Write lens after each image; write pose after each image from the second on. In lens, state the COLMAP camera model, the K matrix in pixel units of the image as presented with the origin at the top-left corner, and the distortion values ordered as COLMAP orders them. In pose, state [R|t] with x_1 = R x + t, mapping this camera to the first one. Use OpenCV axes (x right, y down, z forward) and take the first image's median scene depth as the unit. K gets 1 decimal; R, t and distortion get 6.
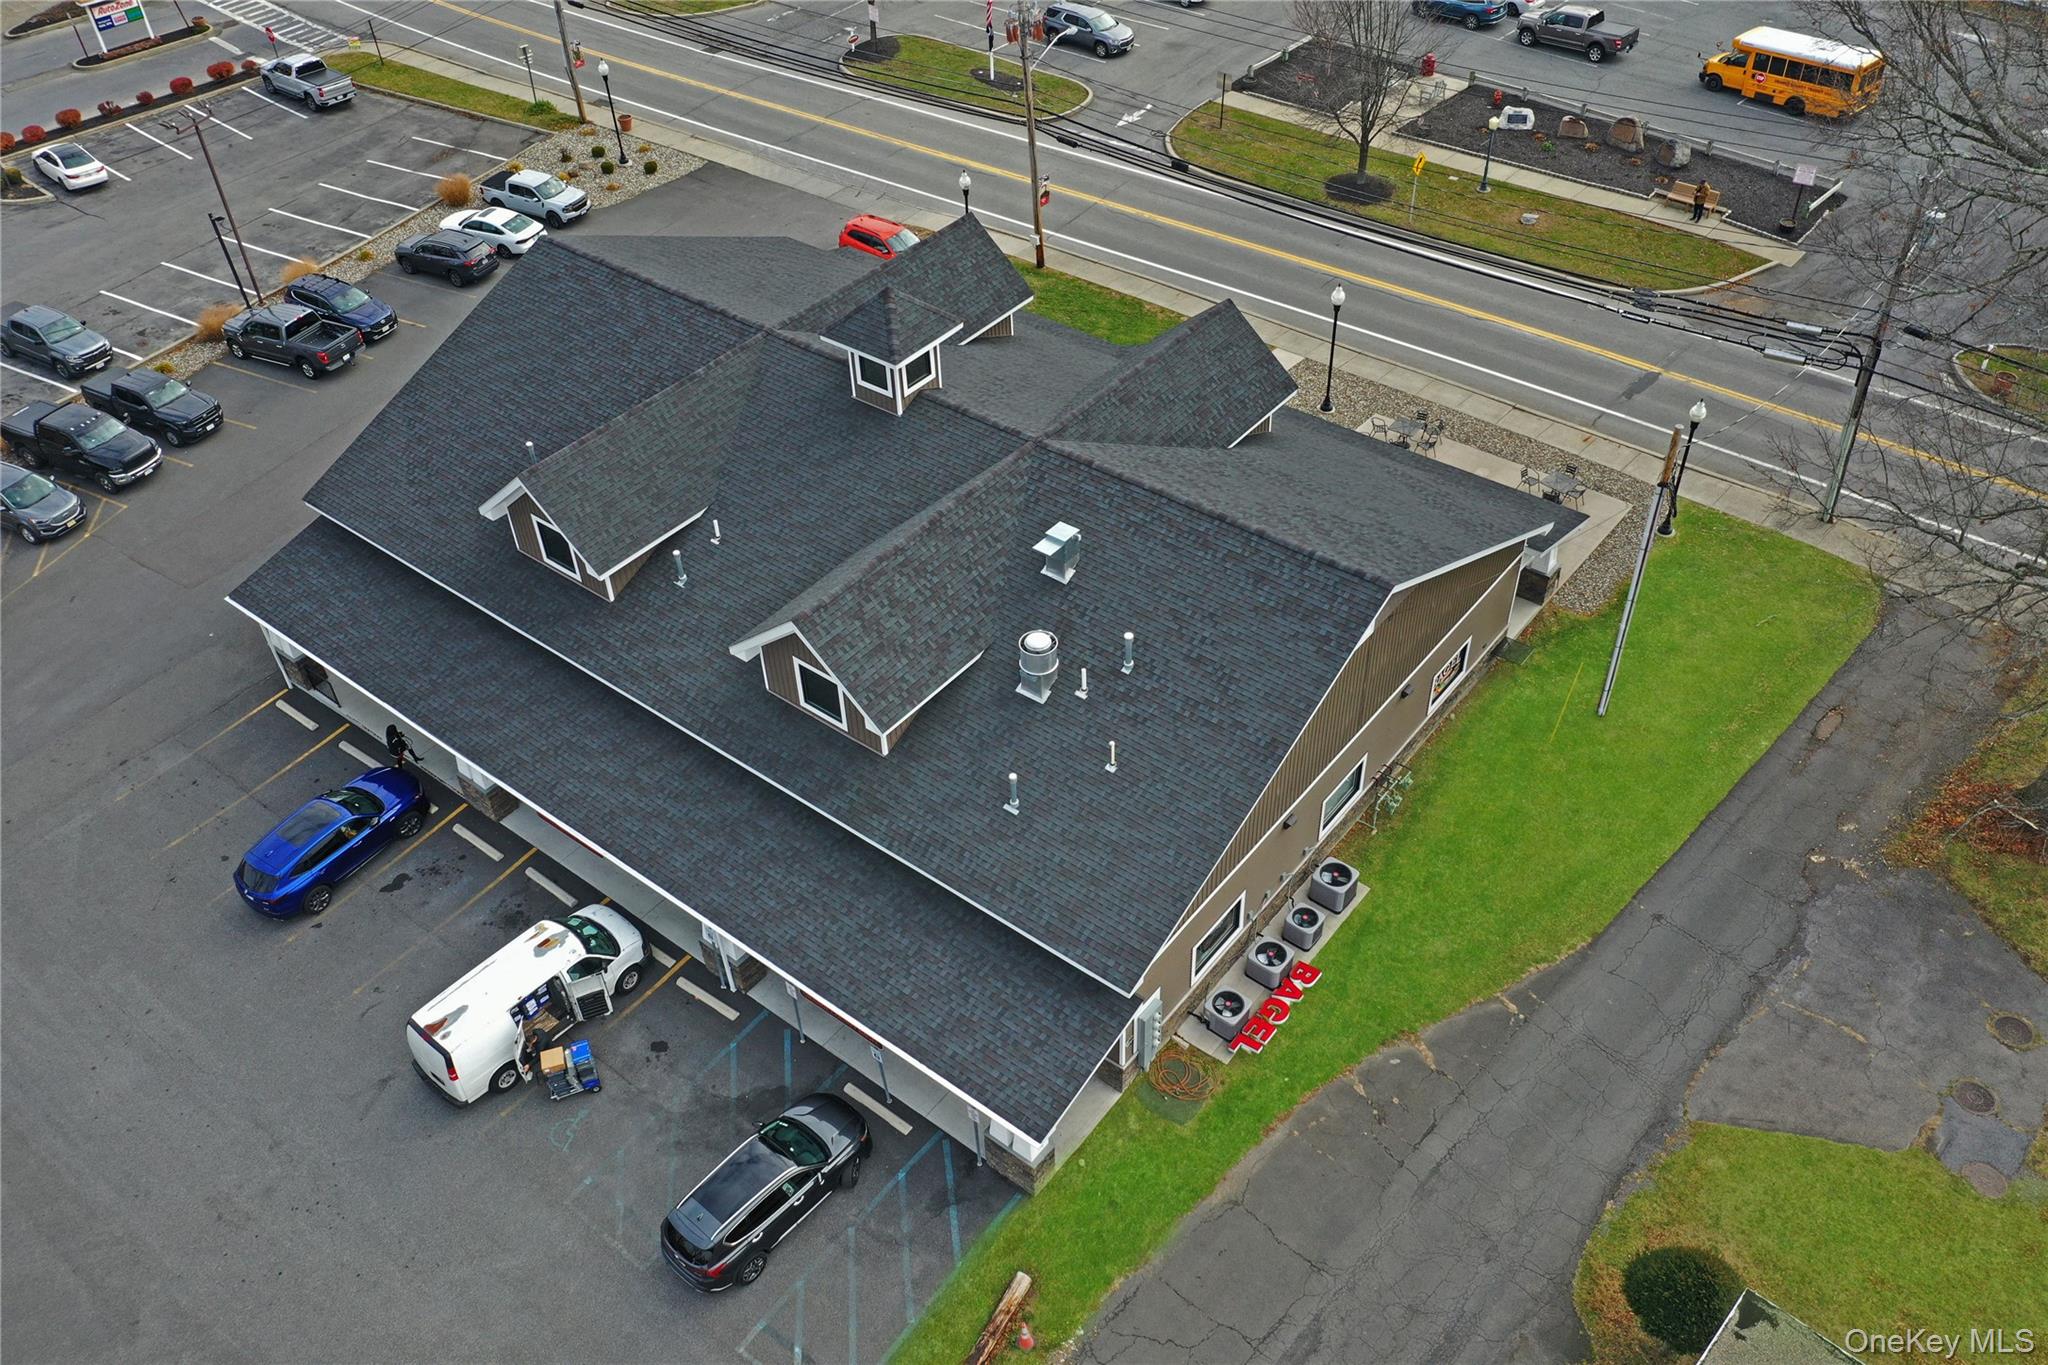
lens RADIAL K [[1620.9, 0, 1019.8], [0, 1620.9, 677.8], [0, 0, 1]] dist [0.009147, 0.005412]
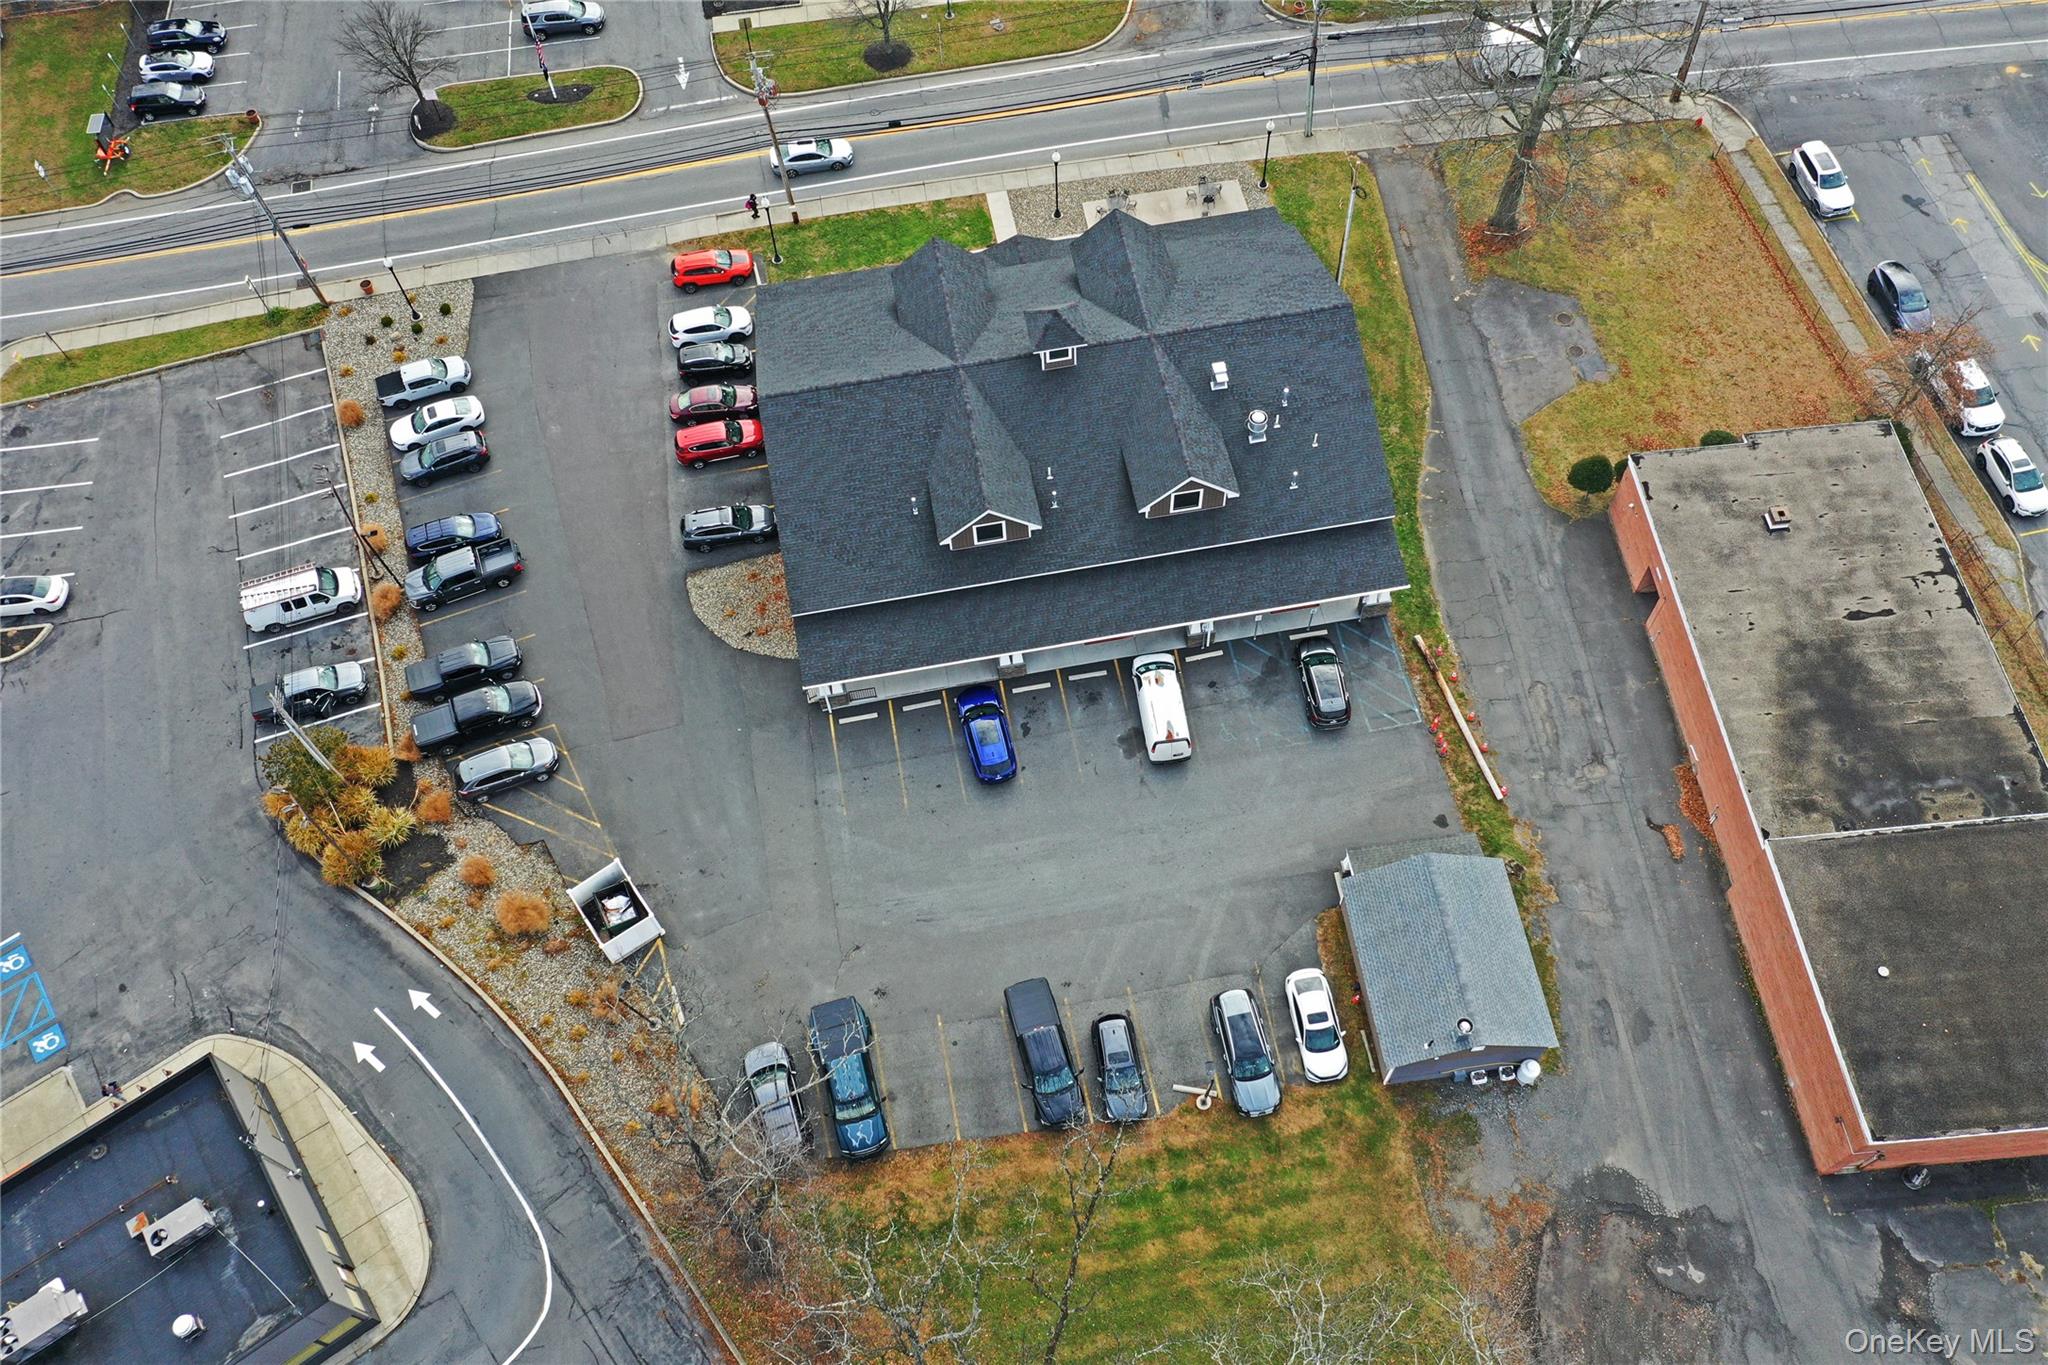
lens RADIAL K [[1620.9, 0, 1024.9], [0, 1620.9, 680.8], [0, 0, 1]] dist [0.009147, 0.005412]
pose [[0.665325, -0.639674, 0.384916, -0.668307], [0.506820, 0.765583, 0.396252, -0.409736], [-0.548157, -0.068554, 0.833561, -0.342557]]
